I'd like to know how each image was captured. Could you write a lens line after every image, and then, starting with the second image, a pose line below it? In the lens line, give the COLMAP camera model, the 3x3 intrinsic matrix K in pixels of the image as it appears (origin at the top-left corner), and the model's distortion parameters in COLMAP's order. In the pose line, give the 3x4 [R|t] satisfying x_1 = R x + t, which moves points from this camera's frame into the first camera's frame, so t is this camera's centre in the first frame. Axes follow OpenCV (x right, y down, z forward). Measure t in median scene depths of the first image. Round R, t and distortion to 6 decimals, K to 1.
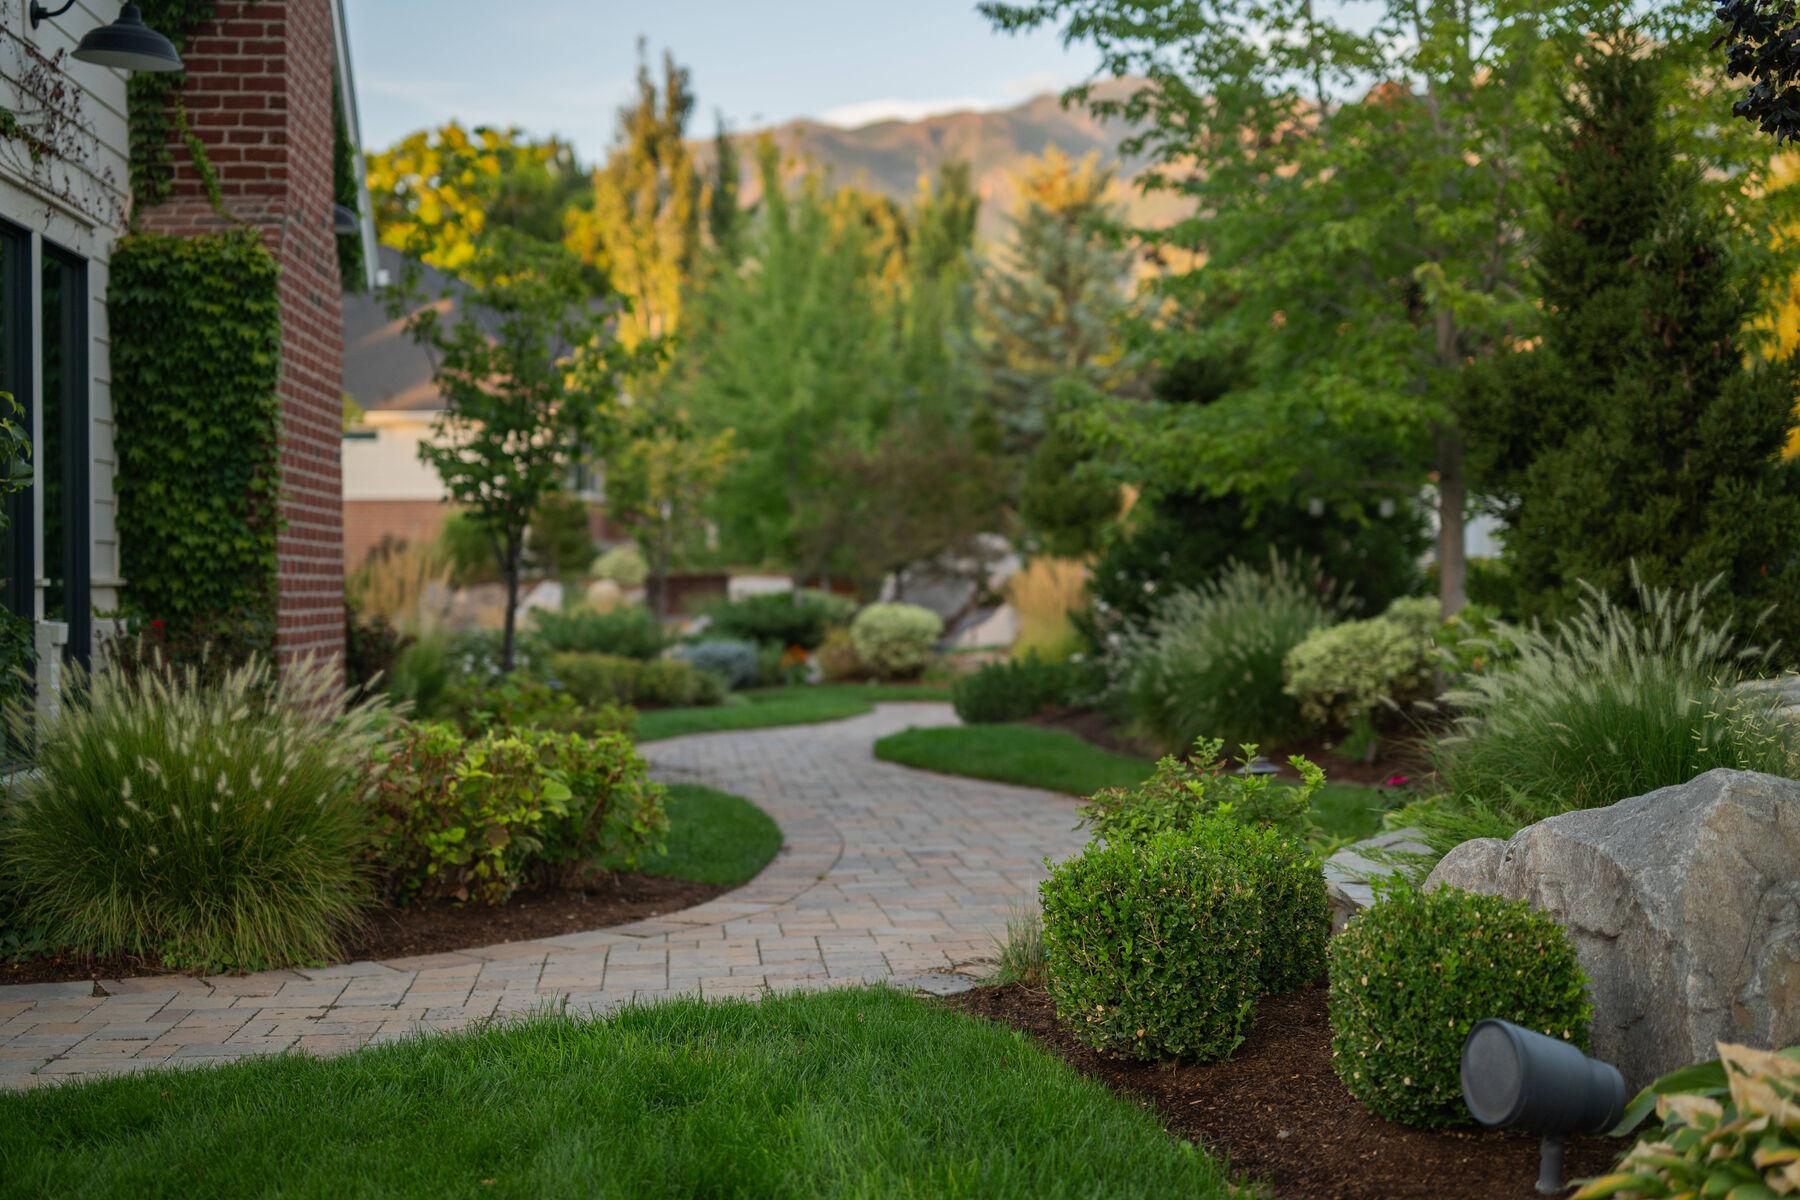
lens RADIAL K [[2665.1, 0, 900.0], [0, 2665.1, 600.0], [0, 0, 1]] dist [0.021416, 0.049517]
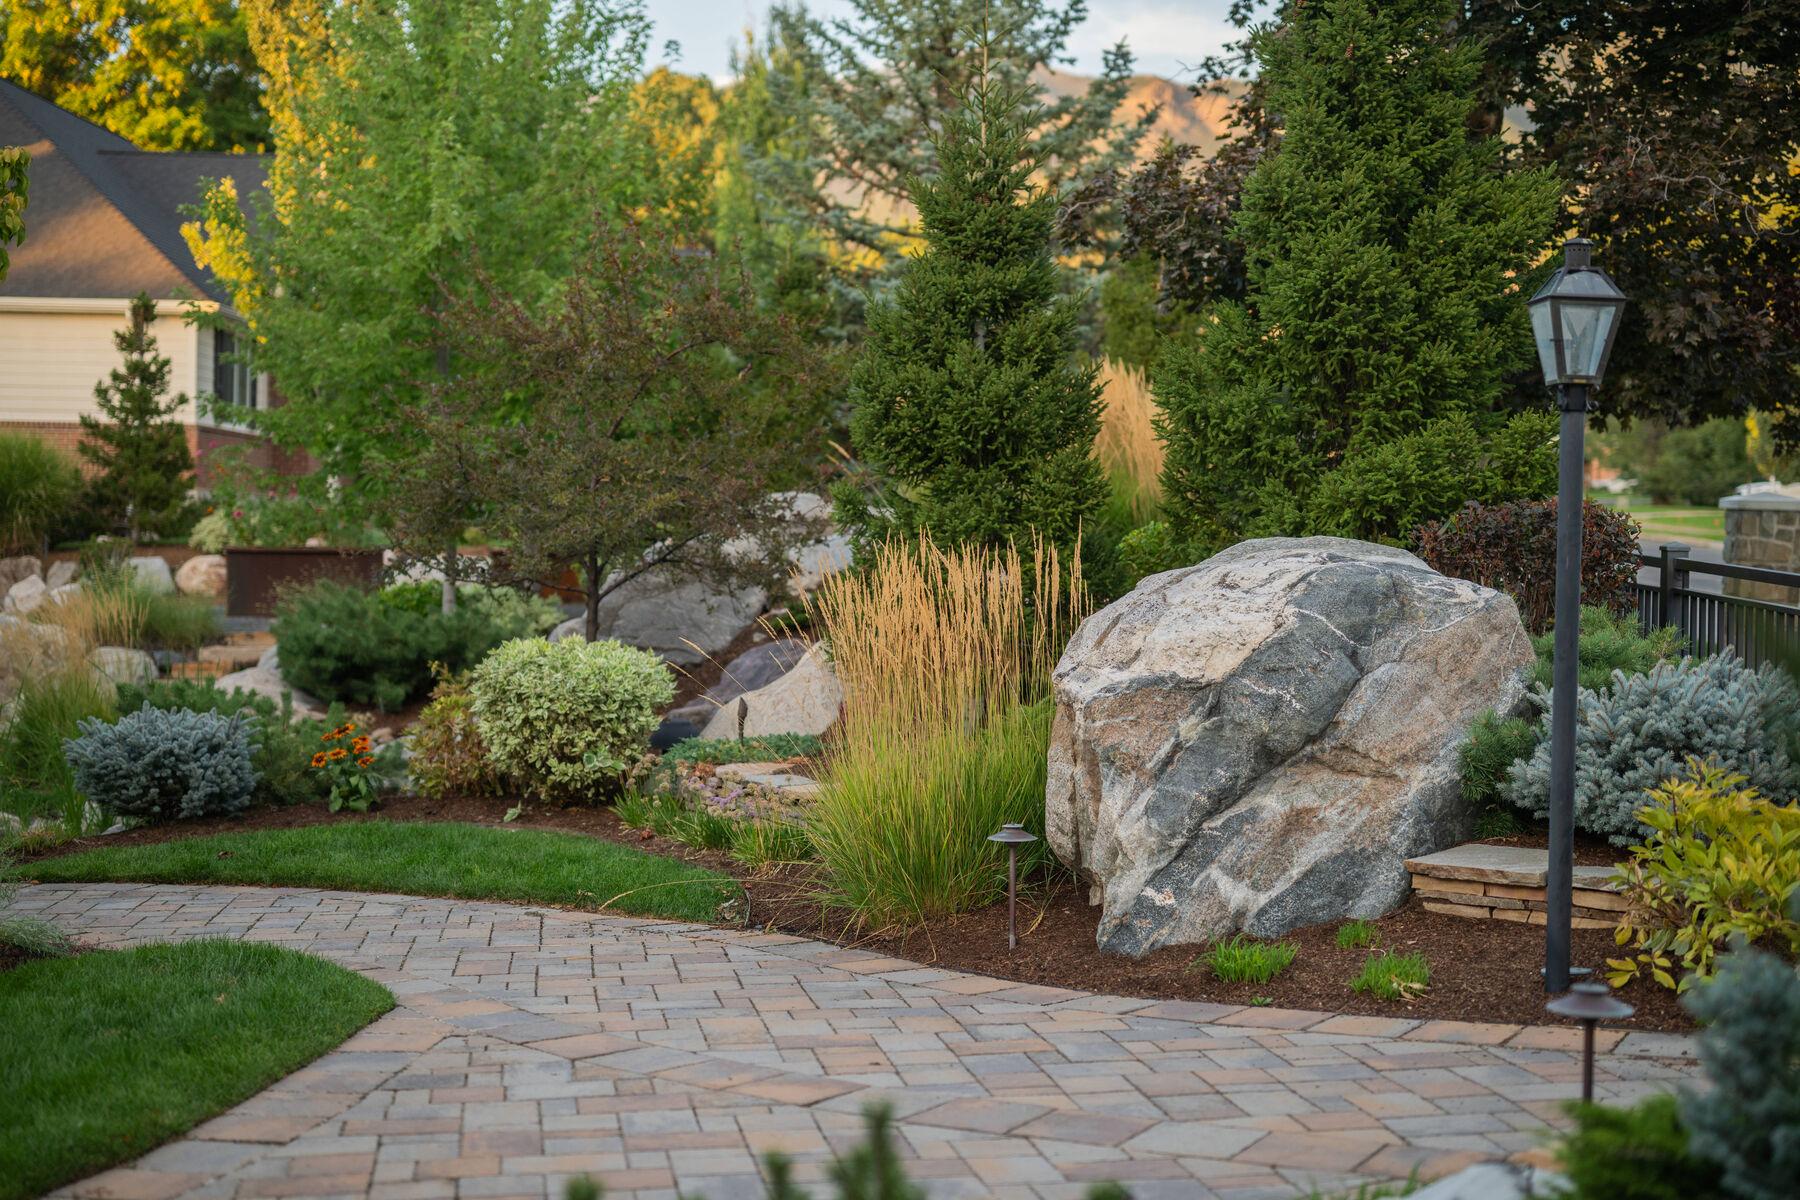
lens RADIAL K [[2665.1, 0, 900.0], [0, 2665.1, 600.0], [0, 0, 1]] dist [0.021416, 0.049517]
pose [[0.998099, 0.024201, 0.056680, 0.032309], [-0.024708, 0.999661, 0.008269, -0.010816], [-0.056461, -0.009654, 0.998358, 0.643206]]
